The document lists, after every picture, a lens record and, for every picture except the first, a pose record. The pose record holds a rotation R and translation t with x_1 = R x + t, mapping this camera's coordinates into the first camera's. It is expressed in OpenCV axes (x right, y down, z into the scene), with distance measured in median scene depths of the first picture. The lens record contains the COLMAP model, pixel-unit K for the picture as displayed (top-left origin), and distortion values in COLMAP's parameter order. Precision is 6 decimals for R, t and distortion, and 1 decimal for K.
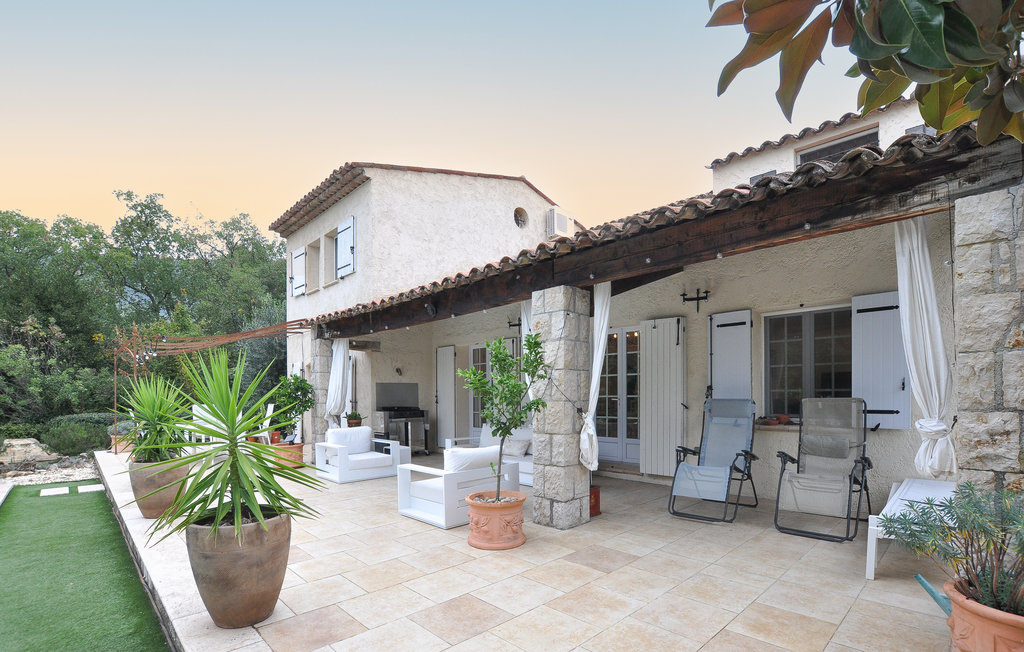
lens RADIAL K [[475.2, 0, 487.9], [0, 475.2, 376.3], [0, 0, 1]] dist [-0.002497, -0.000542]
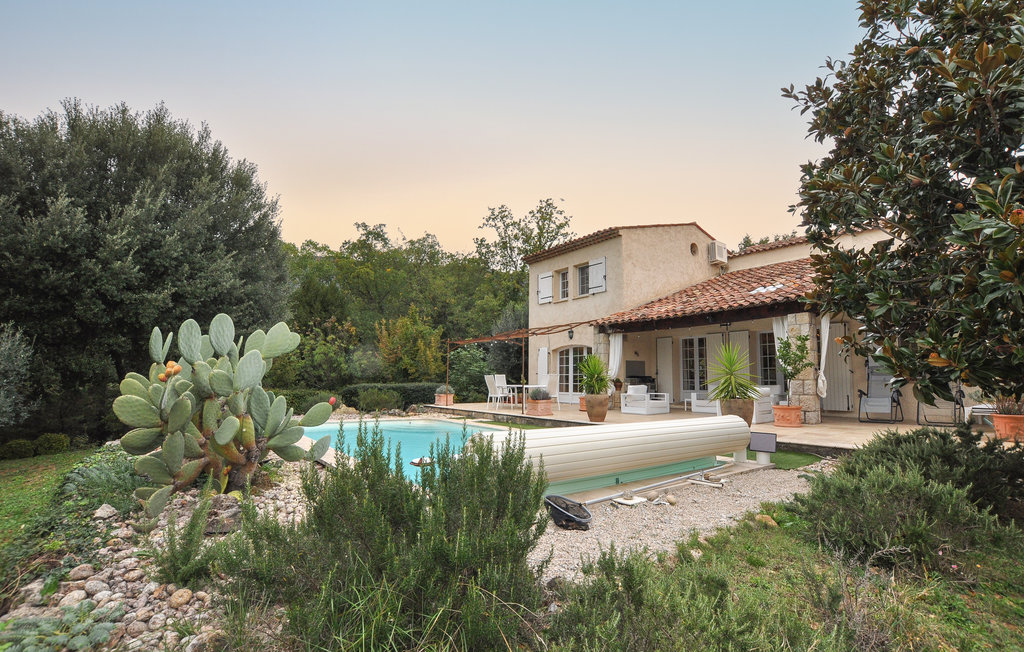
lens RADIAL K [[463.7, 0, 512.0], [0, 463.7, 326.0], [0, 0, 1]] dist [-0.000400, 0.000043]
pose [[0.996538, -0.002484, -0.083099, -0.474443], [-0.004255, 0.996720, -0.080818, 0.024919], [0.083027, 0.080892, 0.993259, -0.573800]]
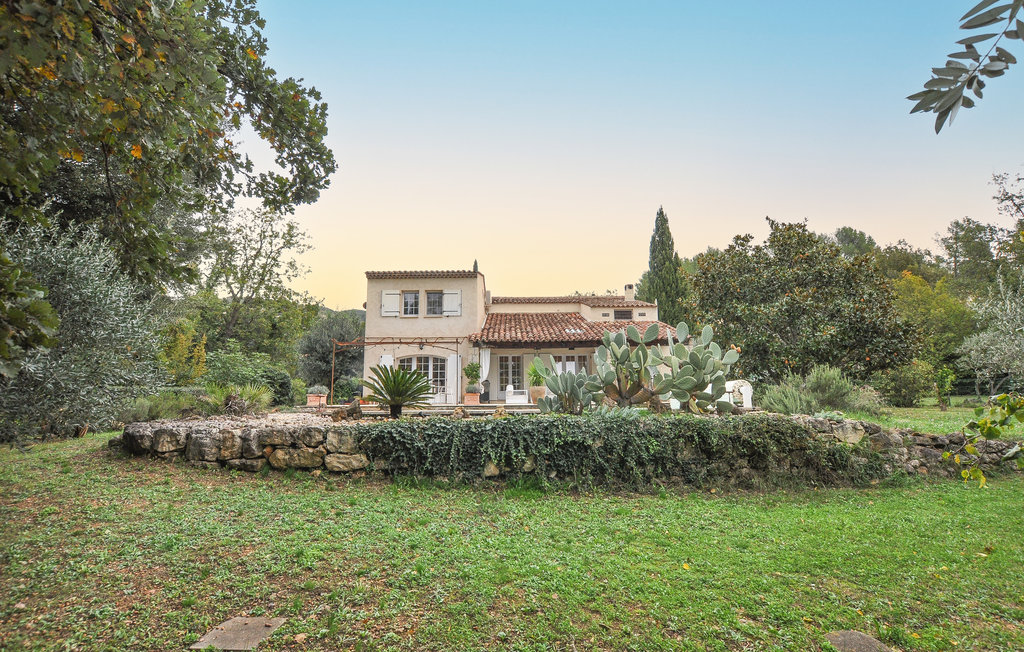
lens RADIAL K [[463.7, 0, 512.0], [0, 463.7, 326.0], [0, 0, 1]] dist [-0.000400, 0.000043]
pose [[0.681232, 0.121095, 0.721982, -1.622081], [-0.020128, 0.988949, -0.146881, 0.124265], [-0.731791, 0.085528, 0.676141, -0.559014]]
